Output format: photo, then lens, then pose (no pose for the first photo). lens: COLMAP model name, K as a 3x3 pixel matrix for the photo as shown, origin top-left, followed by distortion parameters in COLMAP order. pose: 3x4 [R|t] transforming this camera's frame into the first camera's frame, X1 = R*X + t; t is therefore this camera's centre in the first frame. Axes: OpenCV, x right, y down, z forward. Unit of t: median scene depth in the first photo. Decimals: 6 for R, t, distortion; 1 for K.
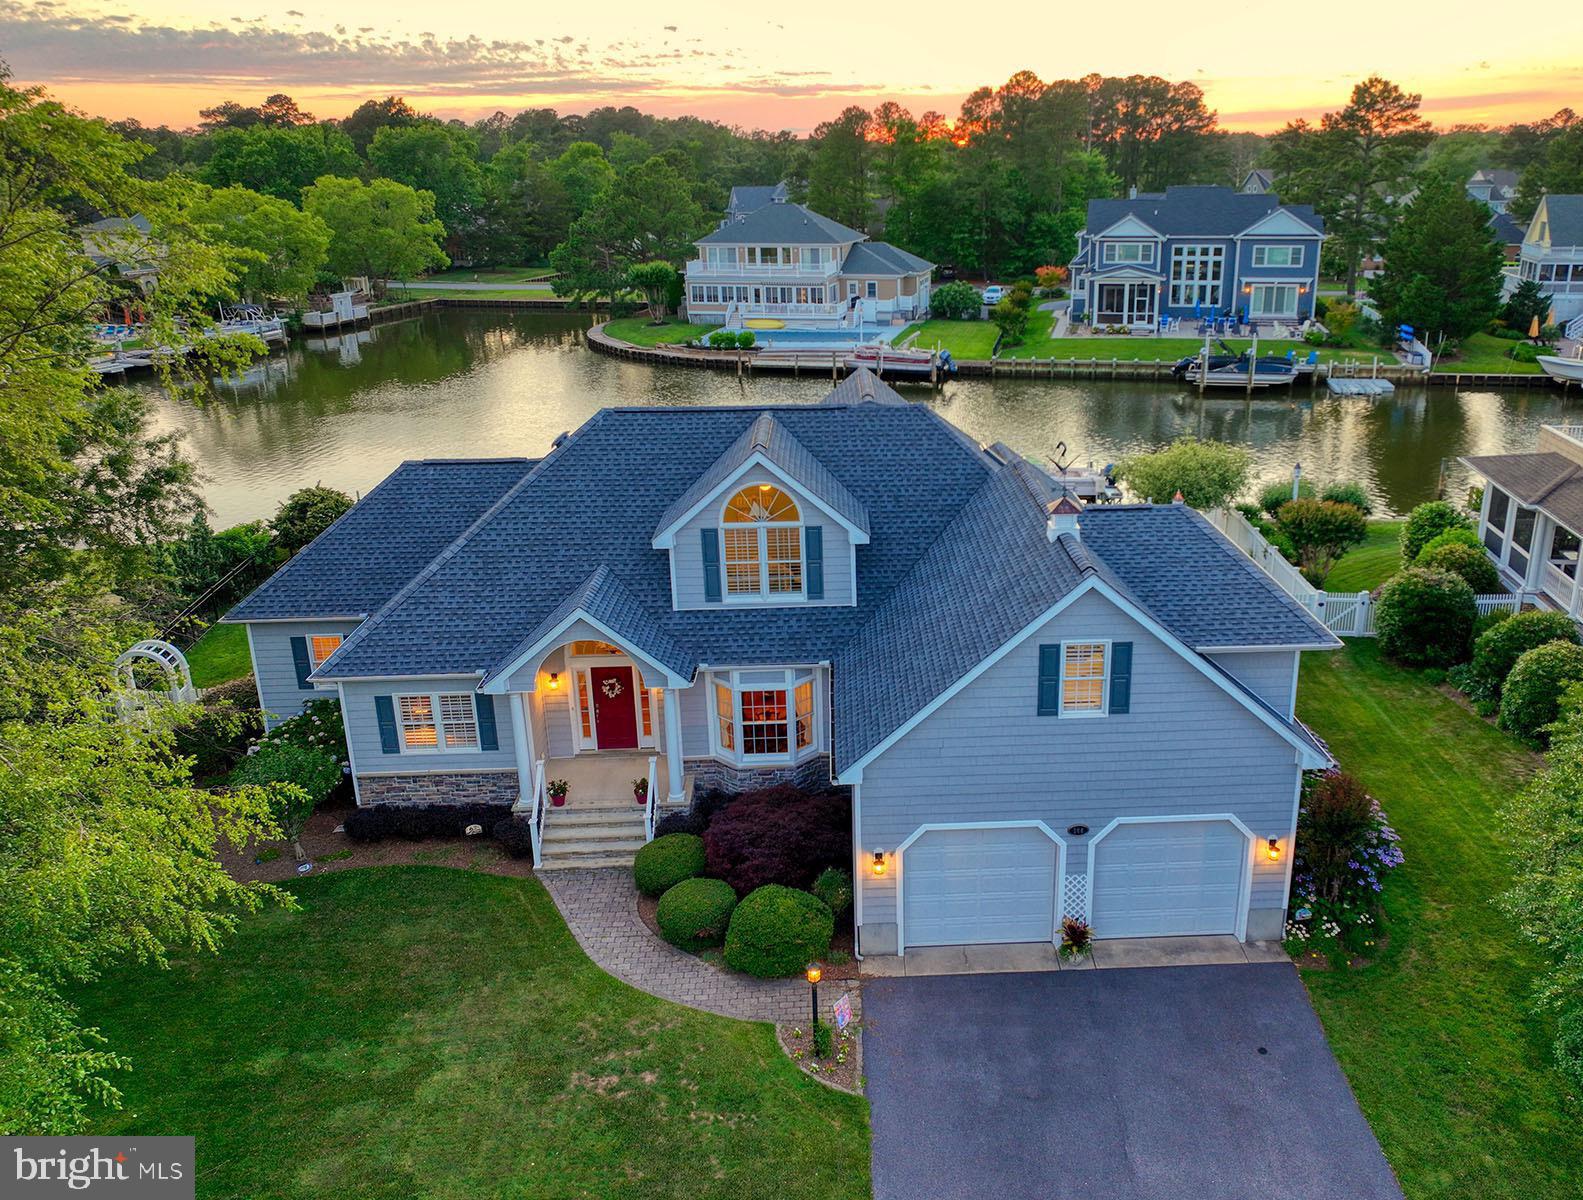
lens RADIAL K [[1256.3, 0, 902.0], [0, 1256.3, 610.7], [0, 0, 1]] dist [-0.003697, 0.013335]
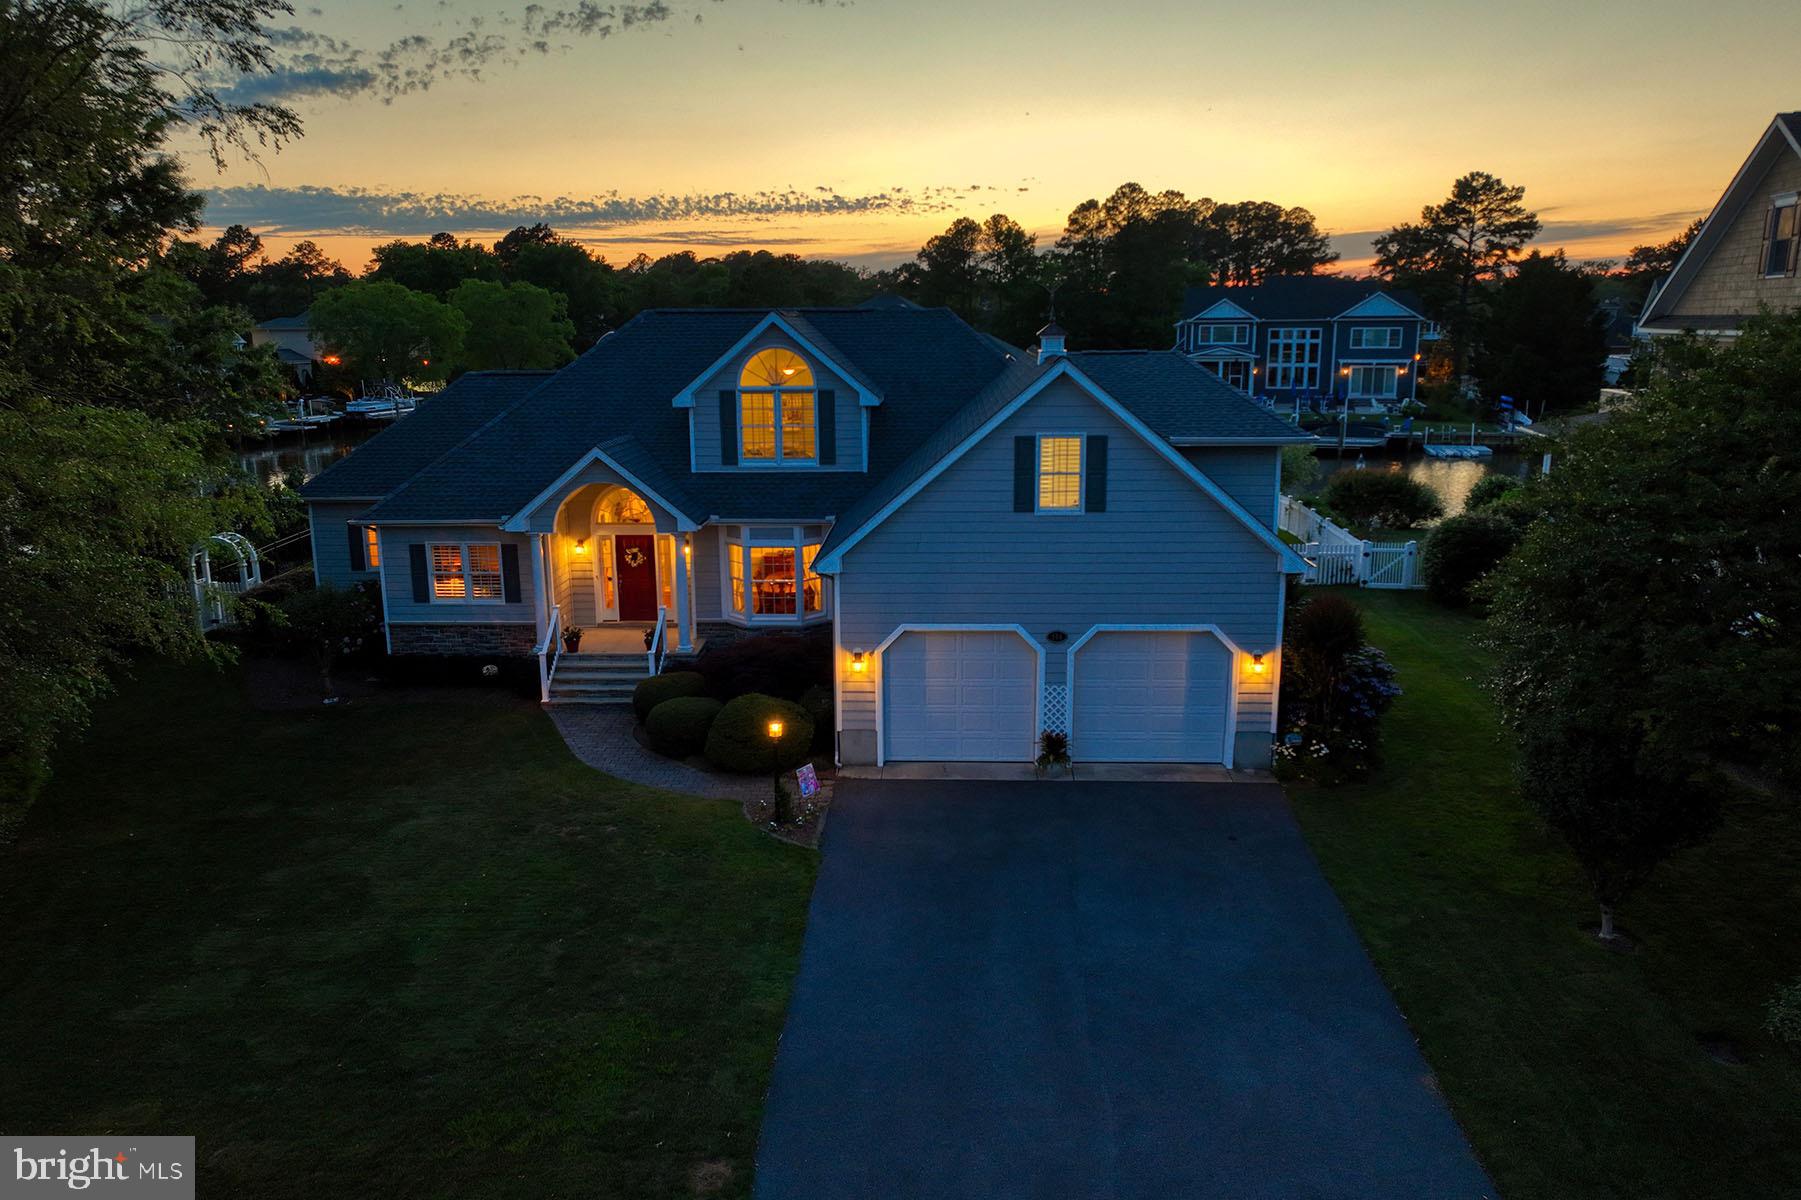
lens RADIAL K [[1258.8, 0, 902.4], [0, 1258.8, 606.6], [0, 0, 1]] dist [-0.001385, 0.016016]
pose [[0.995280, 0.020474, -0.094858, 0.080308], [-0.031274, 0.993011, -0.113801, 0.192068], [0.091865, 0.116230, 0.988965, -0.004210]]
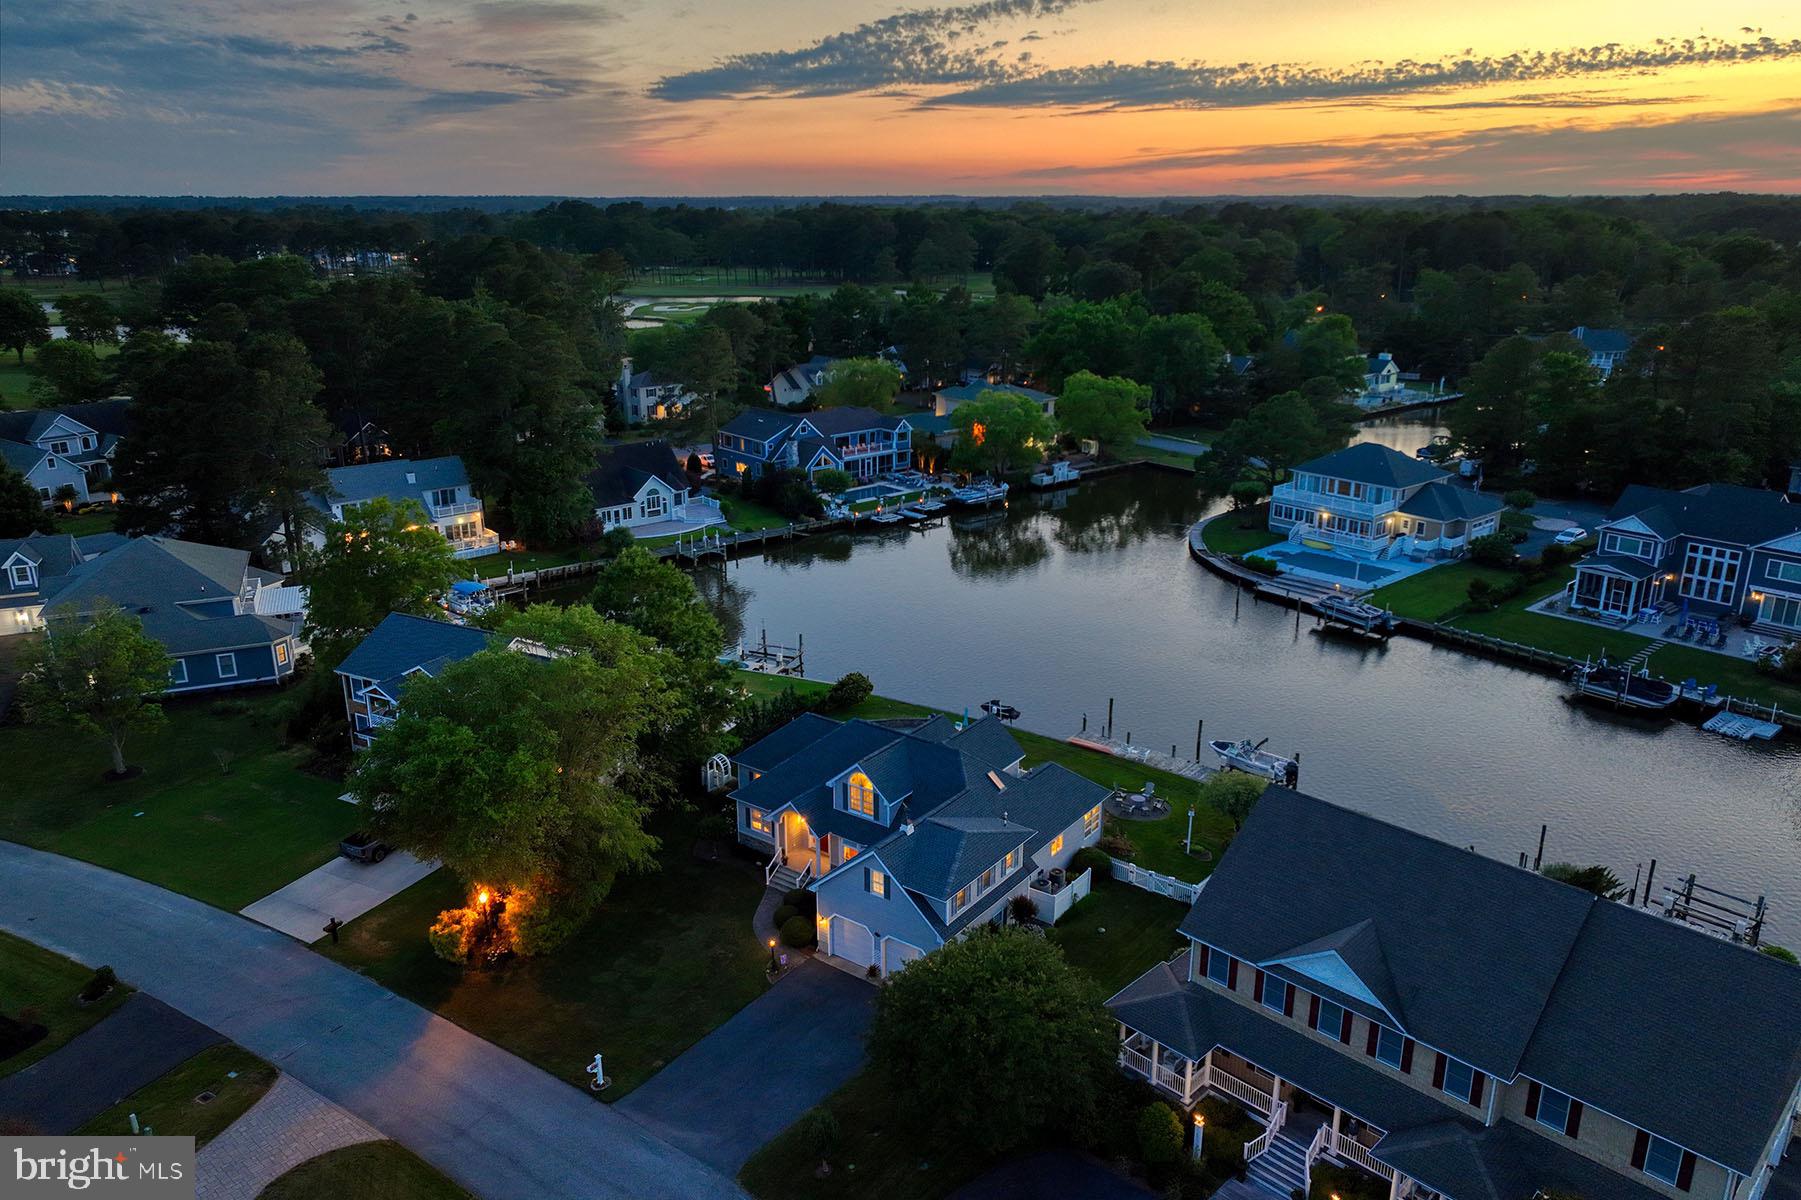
lens RADIAL K [[1258.8, 0, 909.1], [0, 1258.8, 596.3], [0, 0, 1]] dist [-0.001385, 0.016016]
pose [[0.774415, 0.196659, -0.601338, 1.249949], [-0.217101, 0.975354, 0.039388, -0.496710], [0.594263, 0.100048, 0.798023, -0.925018]]
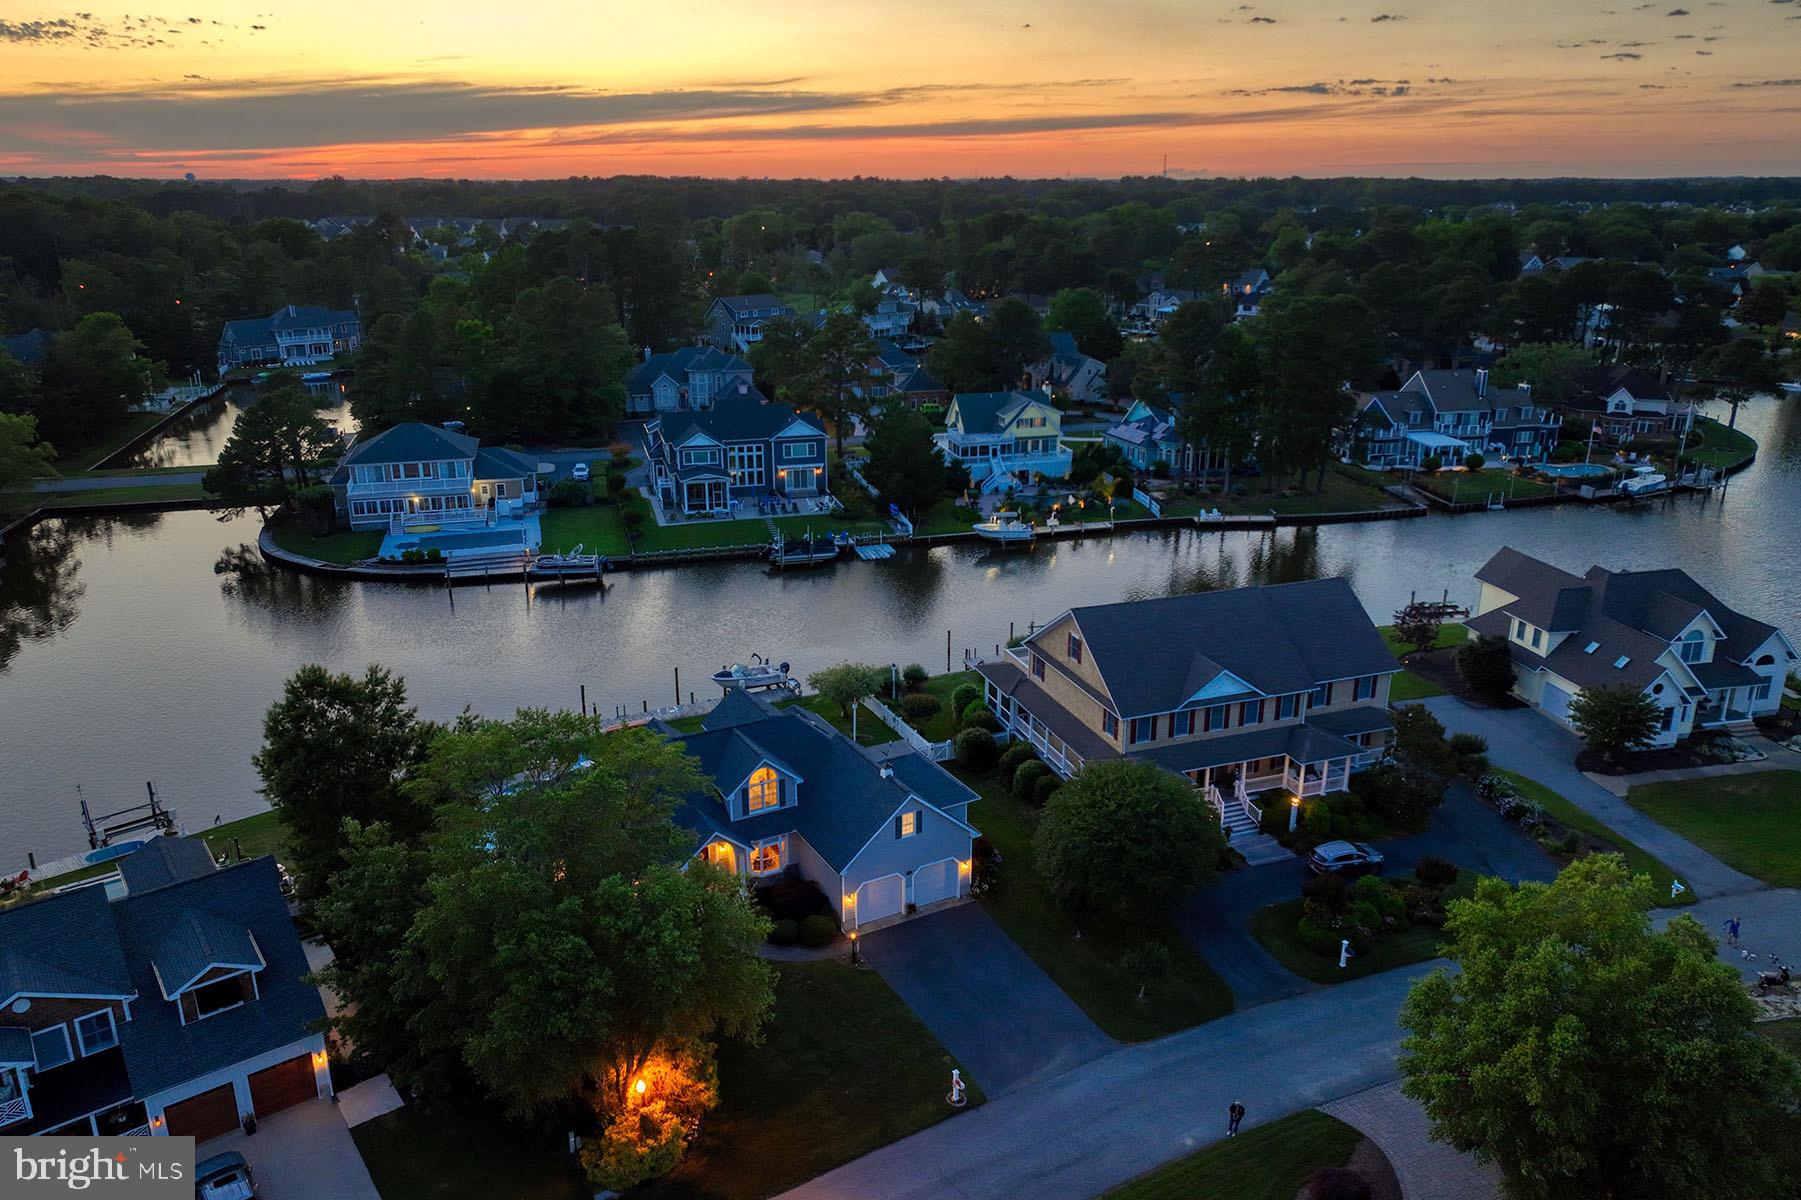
lens RADIAL K [[1258.8, 0, 904.1], [0, 1258.8, 600.7], [0, 0, 1]] dist [-0.001385, 0.016016]
pose [[0.902397, -0.130480, 0.410676, -0.732555], [0.139675, 0.990168, 0.007682, -0.355146], [-0.407641, 0.050429, 0.911749, -1.274141]]
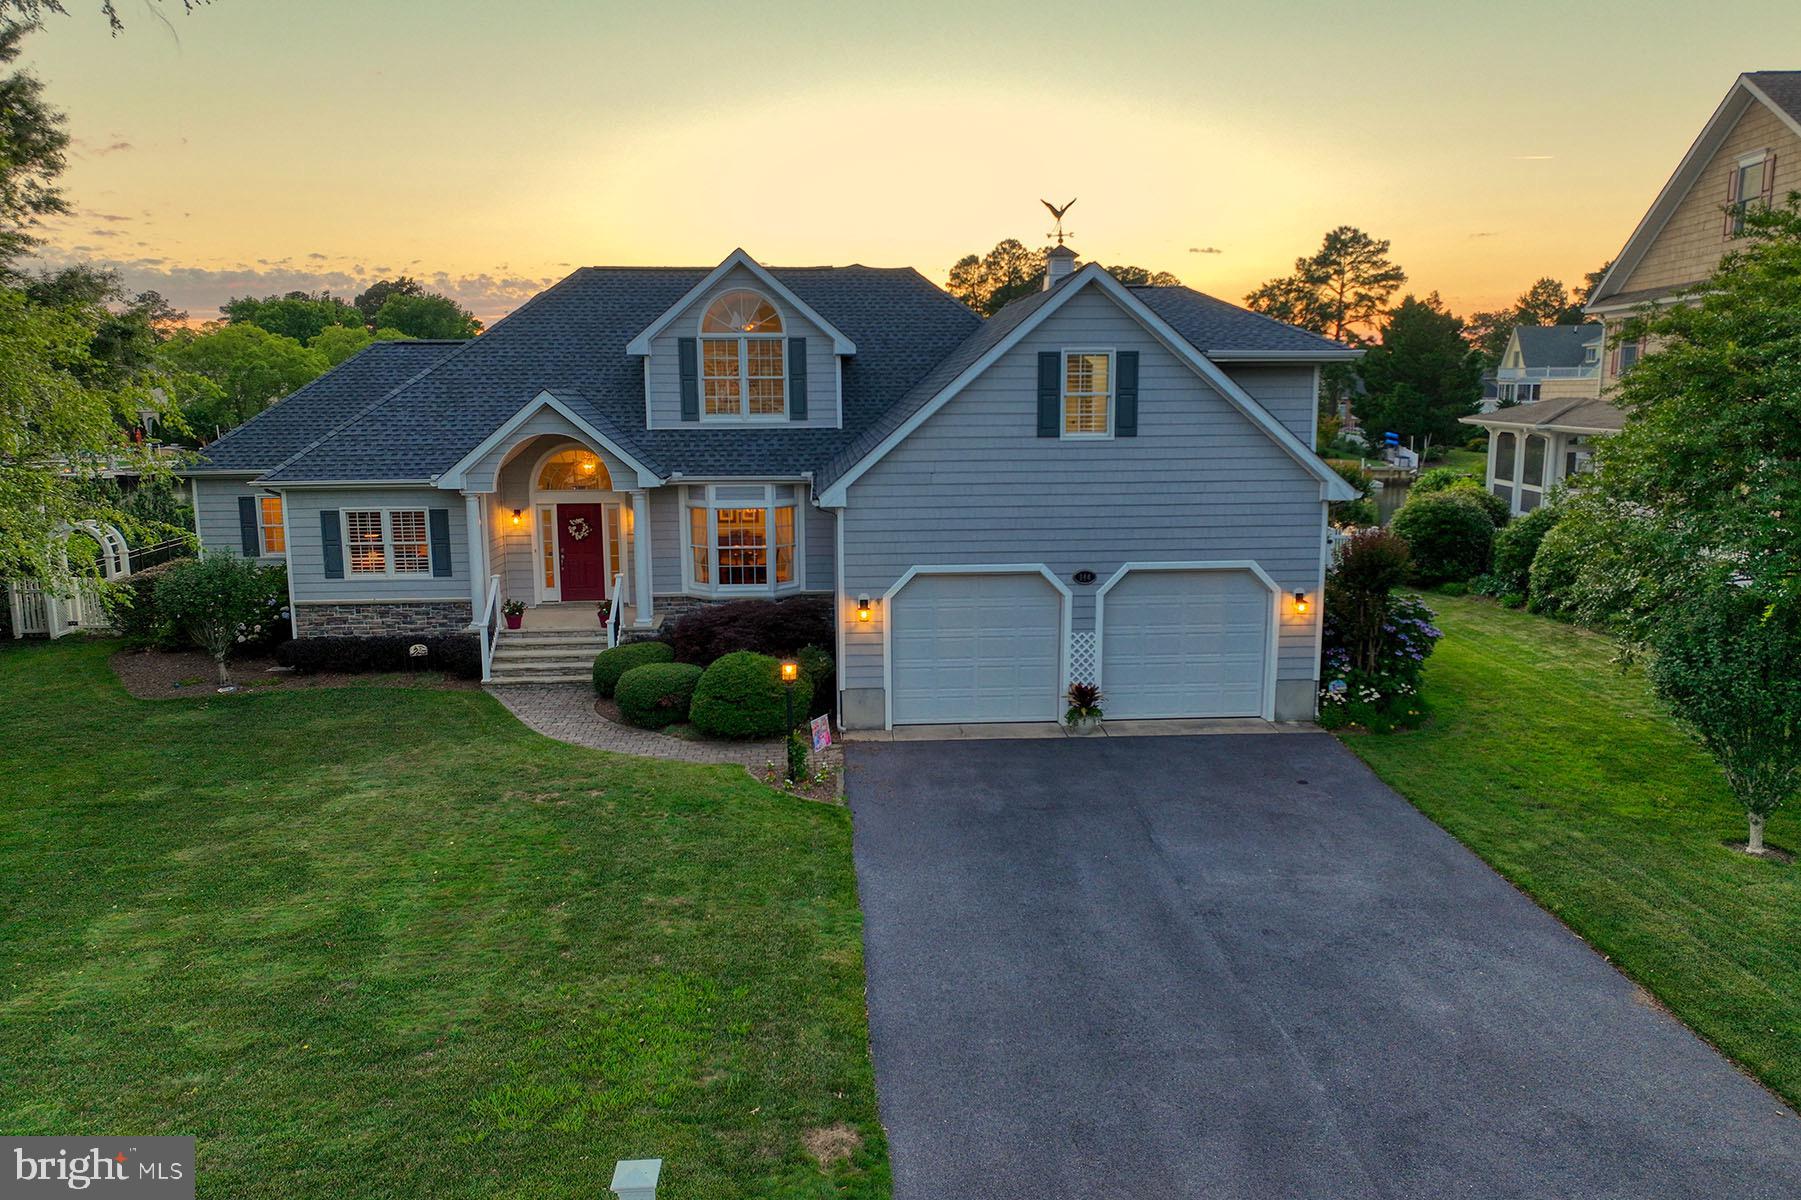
lens RADIAL K [[1258.8, 0, 902.6], [0, 1258.8, 610.2], [0, 0, 1]] dist [-0.001385, 0.016016]
pose [[0.999975, -0.000795, 0.007052, 0.002167], [0.001966, 0.985840, -0.167680, 0.249911], [-0.006819, 0.167689, 0.985816, 0.079634]]
